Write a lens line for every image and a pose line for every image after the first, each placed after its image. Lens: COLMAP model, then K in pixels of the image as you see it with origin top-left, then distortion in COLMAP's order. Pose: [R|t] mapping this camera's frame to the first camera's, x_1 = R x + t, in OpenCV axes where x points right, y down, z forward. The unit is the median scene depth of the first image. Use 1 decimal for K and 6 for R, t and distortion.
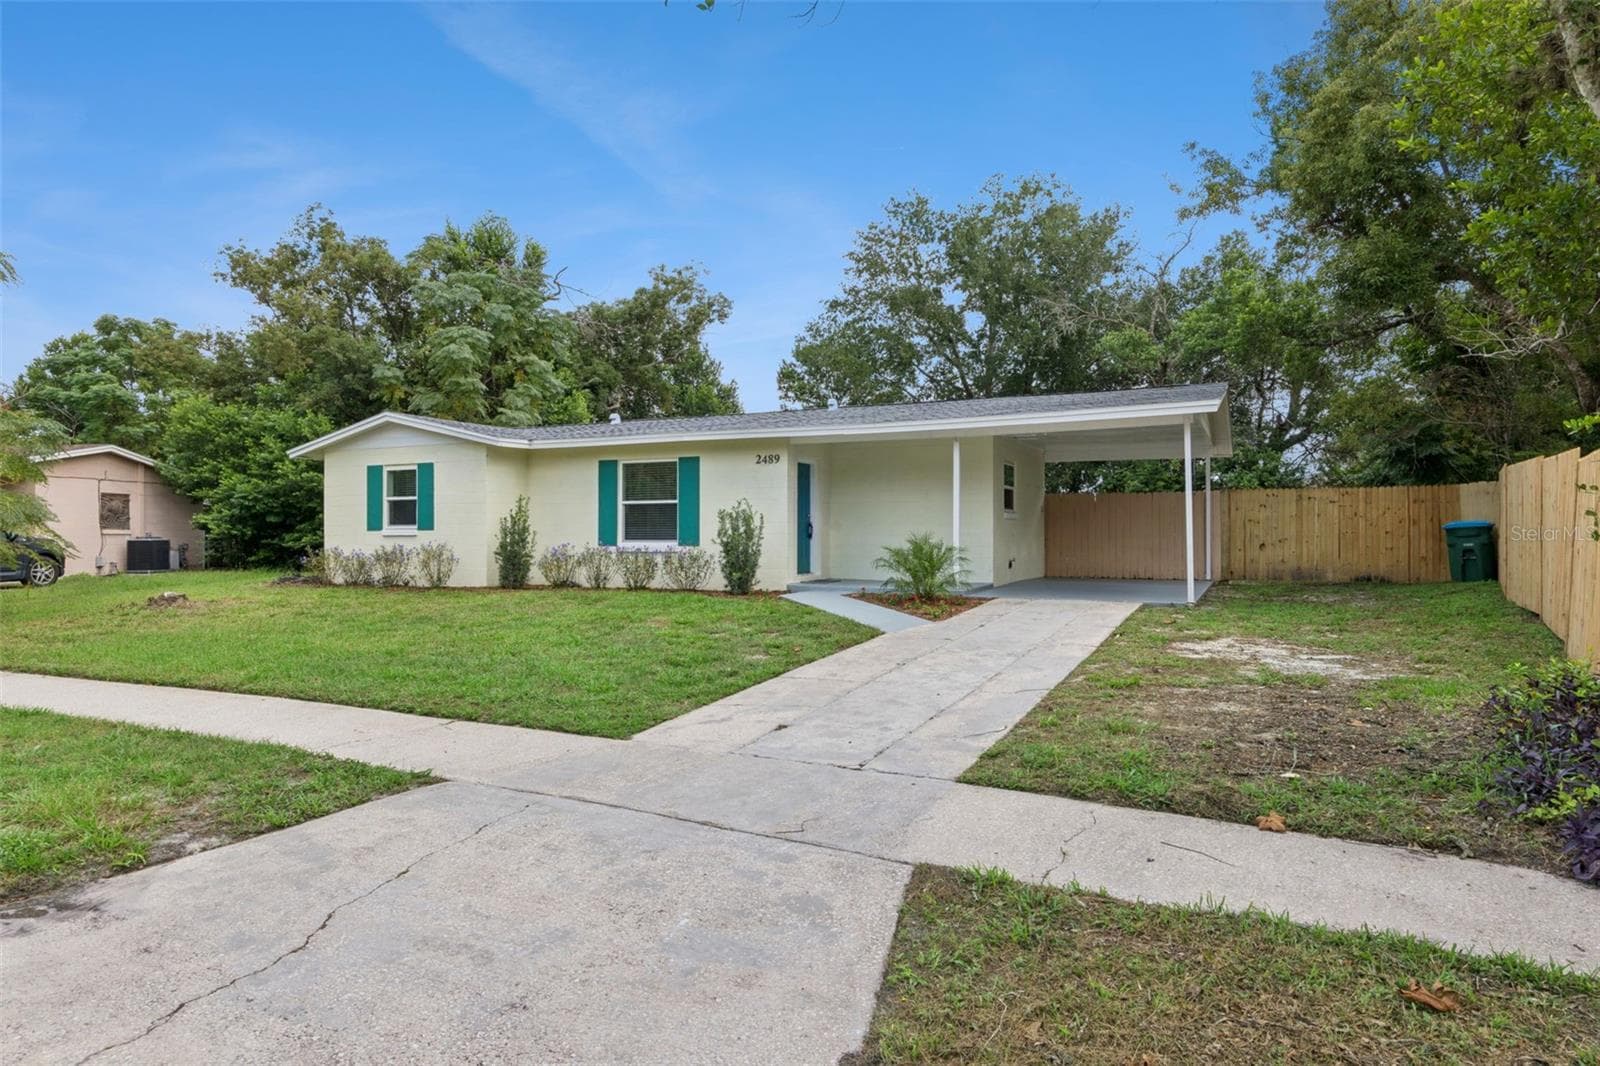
lens RADIAL K [[959.7, 0, 797.9], [0, 959.7, 534.7], [0, 0, 1]] dist [-0.008009, 0.008461]
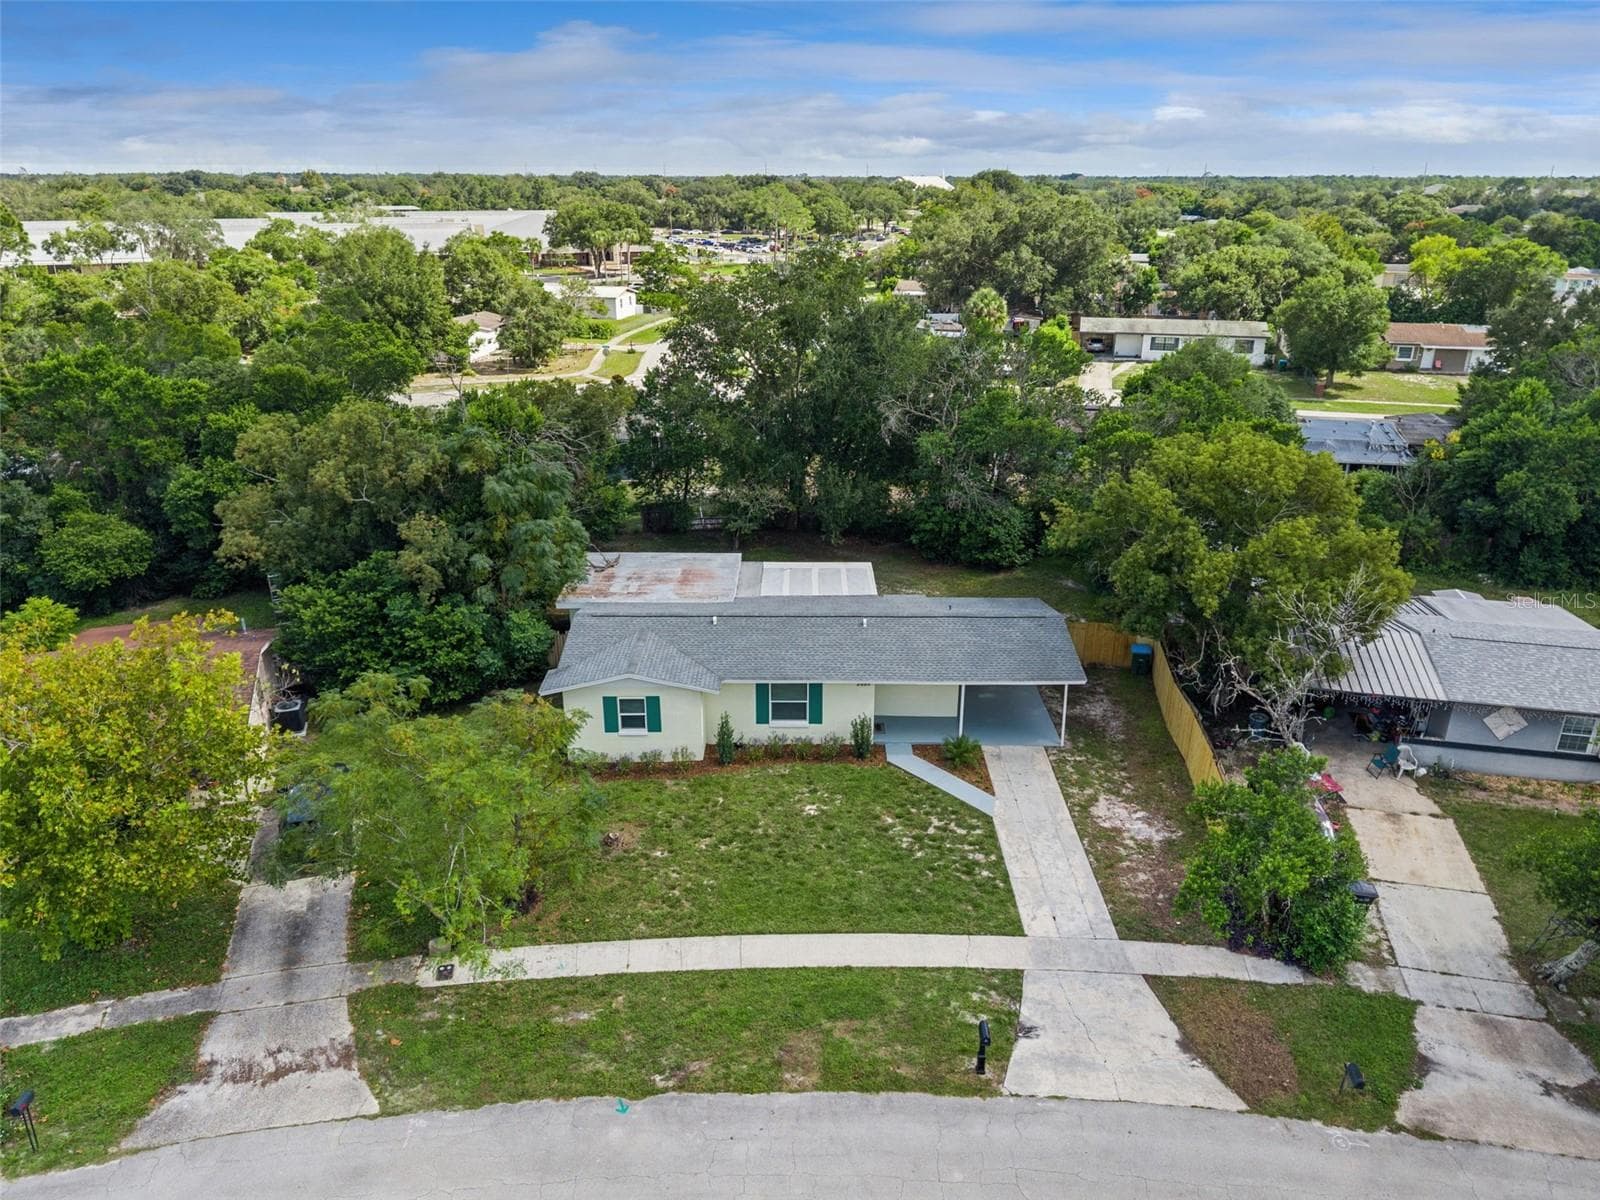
lens RADIAL K [[1074.3, 0, 794.9], [0, 1074.3, 599.4], [0, 0, 1]] dist [0.027657, -0.026225]
pose [[0.900296, -0.159978, 0.404814, -0.883718], [-0.000675, 0.929497, 0.368828, -0.909436], [-0.435278, -0.332328, 0.836715, -0.610434]]
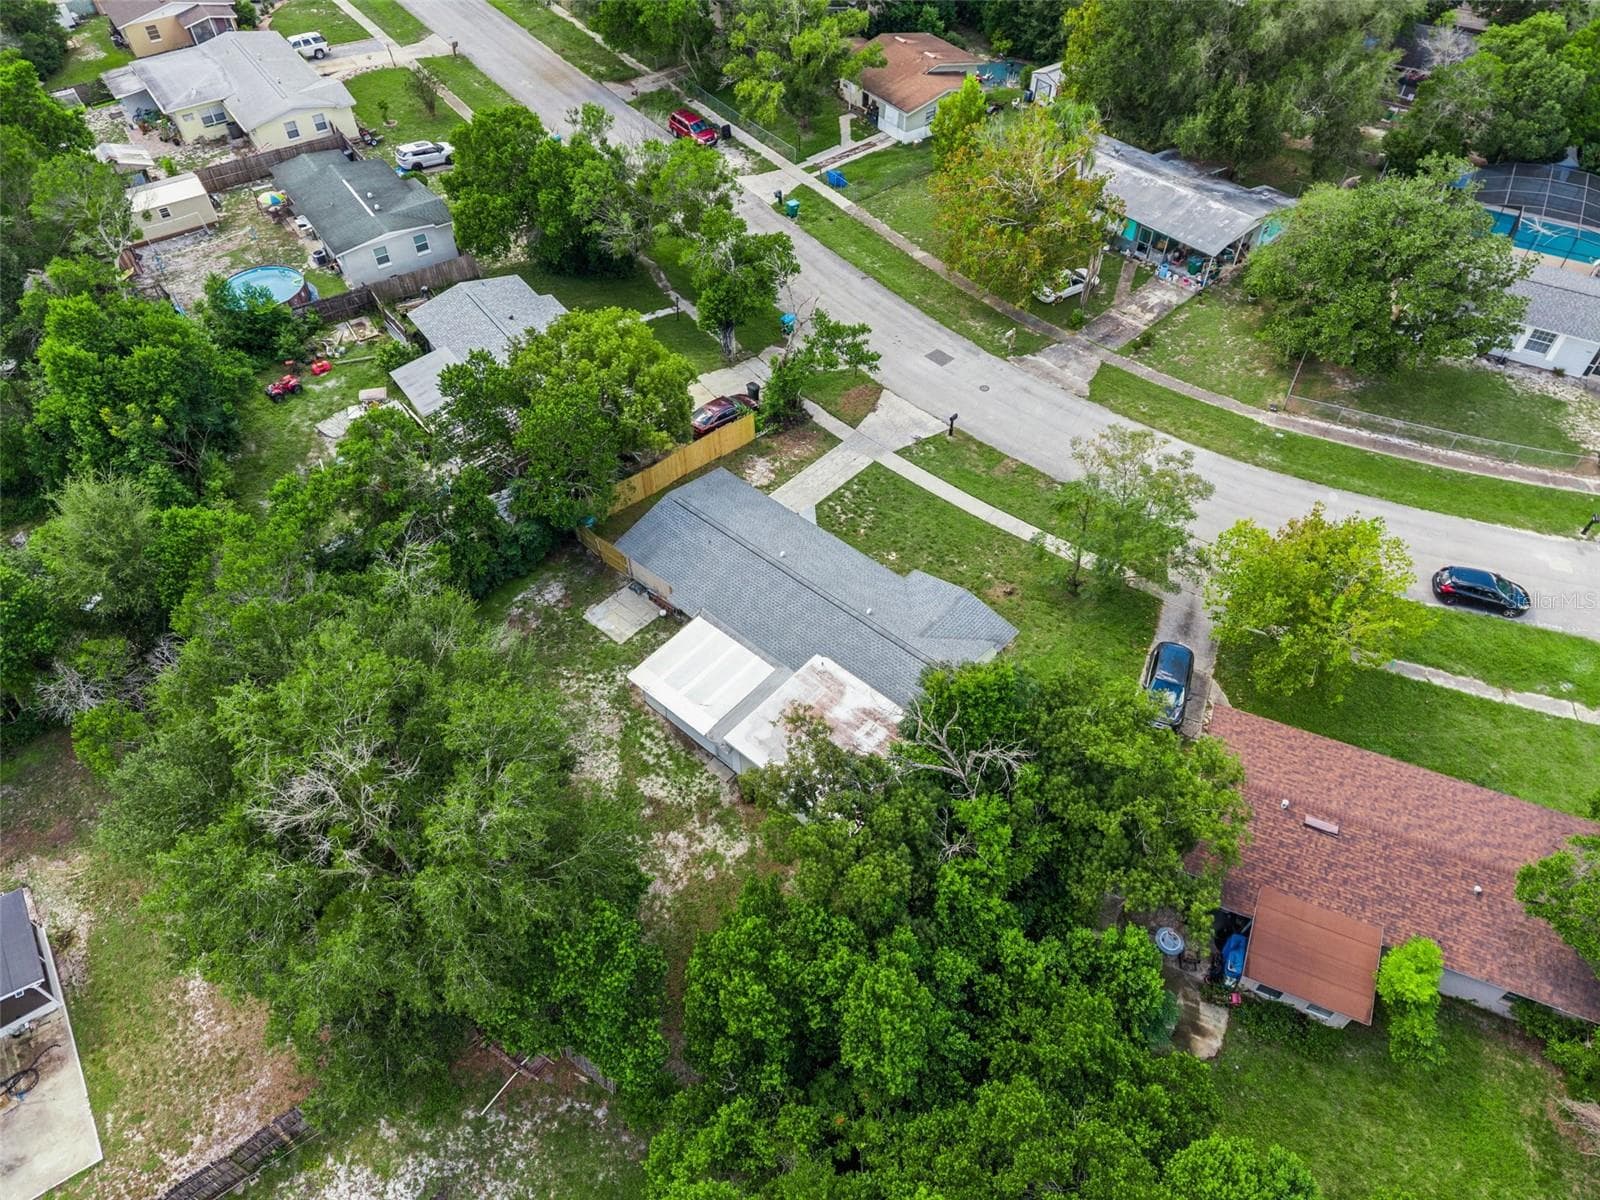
lens RADIAL K [[1074.3, 0, 801.4], [0, 1074.3, 597.4], [0, 0, 1]] dist [0.027657, -0.026225]
pose [[-0.964948, -0.193647, 0.177133, -0.498584], [0.002543, 0.668014, 0.744144, -2.028598], [-0.262428, 0.718511, -0.644107, 2.750893]]
